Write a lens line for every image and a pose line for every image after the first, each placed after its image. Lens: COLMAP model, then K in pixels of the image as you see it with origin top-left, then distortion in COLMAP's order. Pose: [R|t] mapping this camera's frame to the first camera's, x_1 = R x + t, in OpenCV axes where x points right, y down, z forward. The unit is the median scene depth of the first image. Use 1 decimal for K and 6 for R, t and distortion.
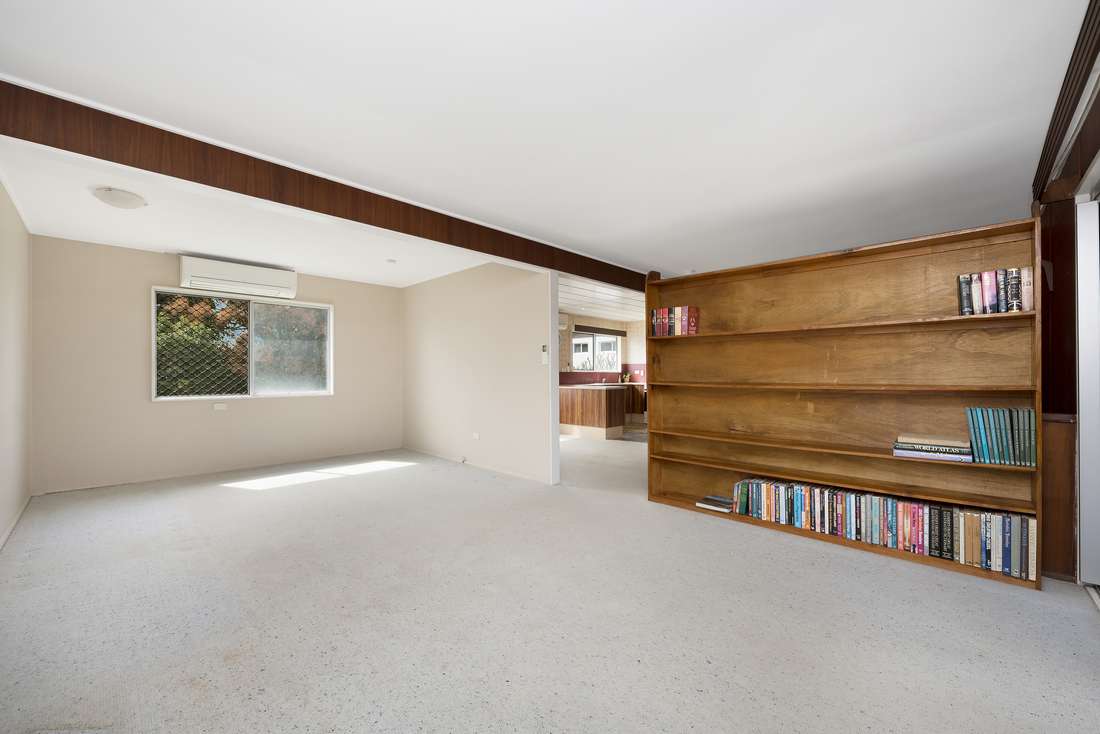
lens RADIAL K [[435.1, 0, 546.6], [0, 435.1, 370.3], [0, 0, 1]] dist [-0.001670, -0.000097]
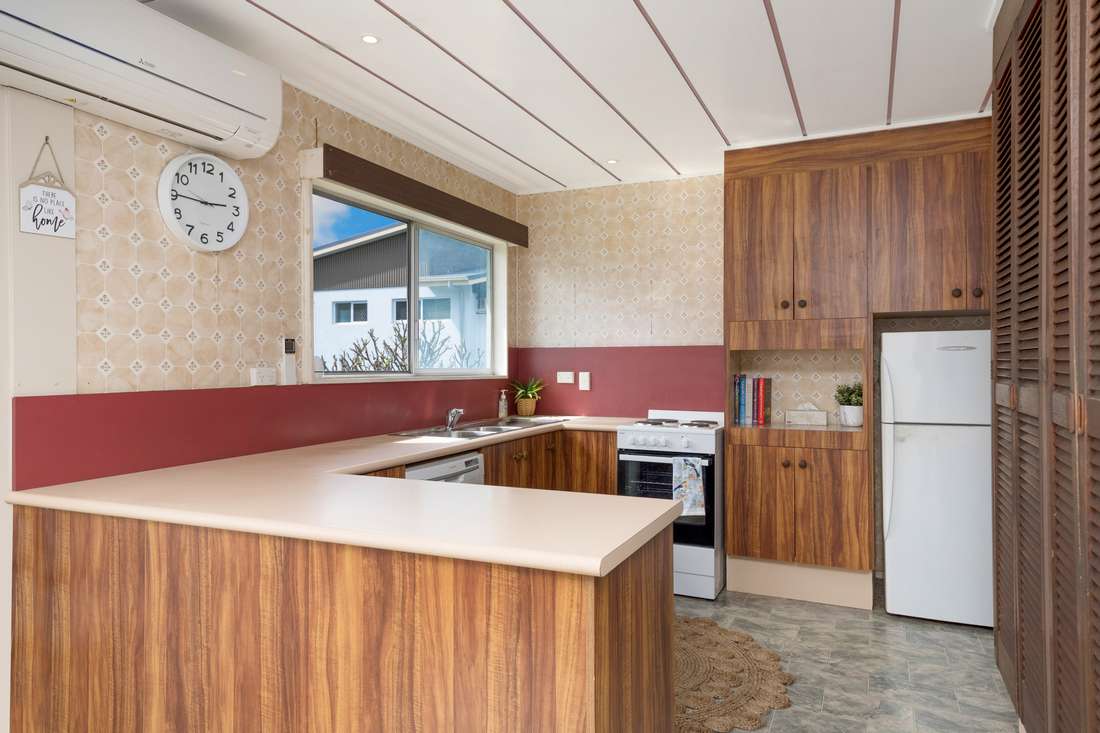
lens RADIAL K [[718.1, 0, 547.2], [0, 718.1, 365.2], [0, 0, 1]] dist [0.036867, 0.002289]
pose [[0.940958, -0.001121, 0.338520, 0.043420], [-0.002199, 0.999953, 0.009423, -0.007829], [-0.338515, -0.009611, 0.940912, 0.575222]]
